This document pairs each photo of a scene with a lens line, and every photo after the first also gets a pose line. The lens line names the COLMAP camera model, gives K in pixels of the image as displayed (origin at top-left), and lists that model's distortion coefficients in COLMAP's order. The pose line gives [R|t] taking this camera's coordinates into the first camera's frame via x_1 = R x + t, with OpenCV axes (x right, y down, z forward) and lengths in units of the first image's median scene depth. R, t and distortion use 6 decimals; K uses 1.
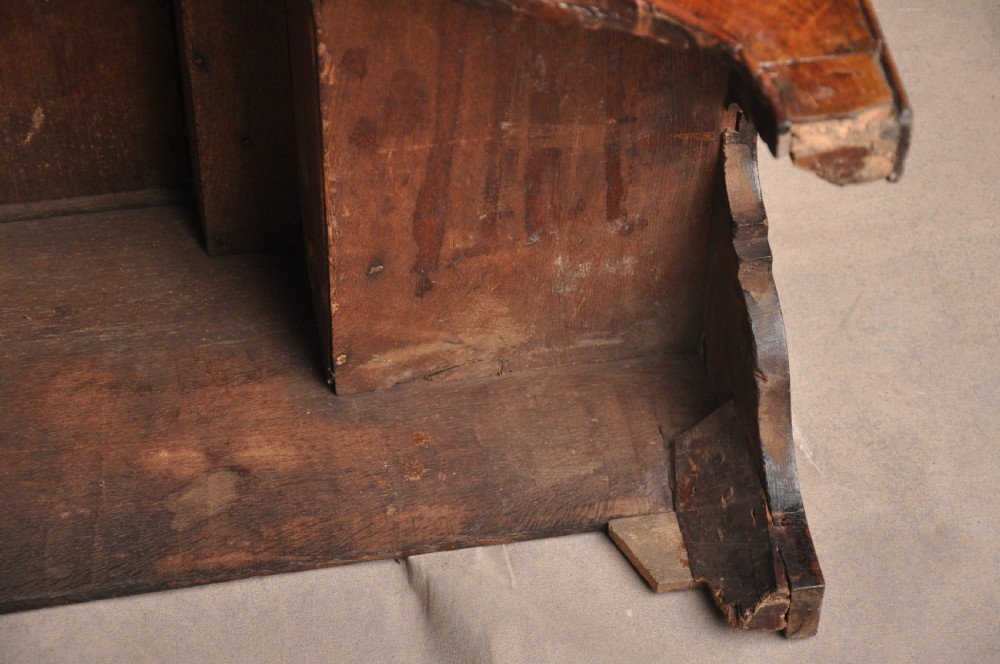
lens RADIAL K [[2478.5, 0, 500.0], [0, 2478.5, 332.0], [0, 0, 1]] dist [0.463594, 0.605087]
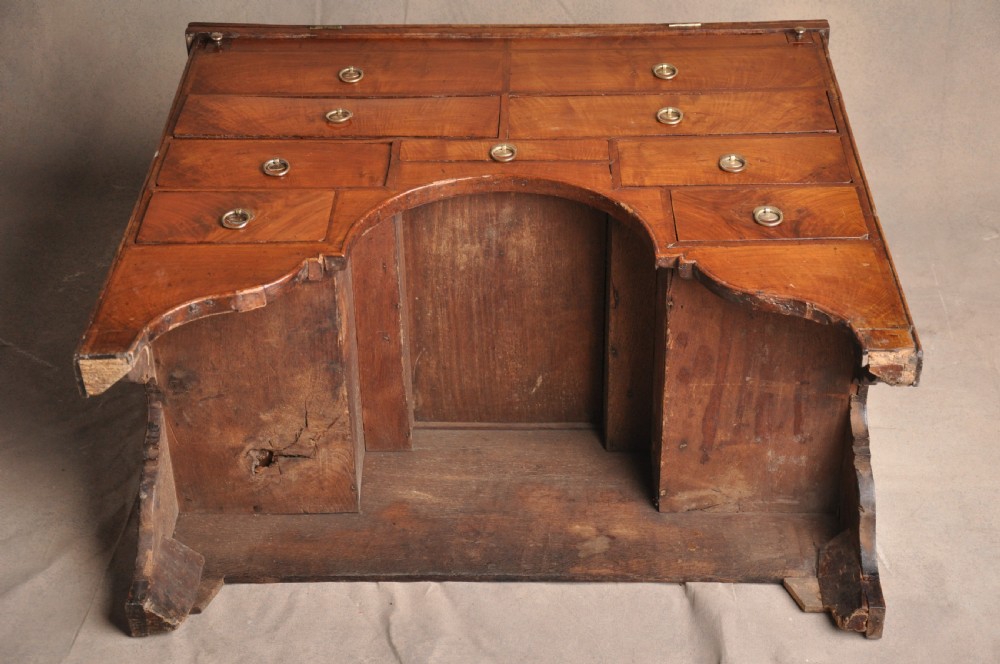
lens RADIAL K [[1411.4, 0, 500.6], [0, 1411.4, 312.9], [0, 0, 1]] dist [0.090048, 0.121842]
pose [[0.976745, 0.080271, -0.198811, 0.030675], [-0.126875, 0.963885, -0.234154, 0.171802], [0.172835, 0.253933, 0.951655, -0.236181]]
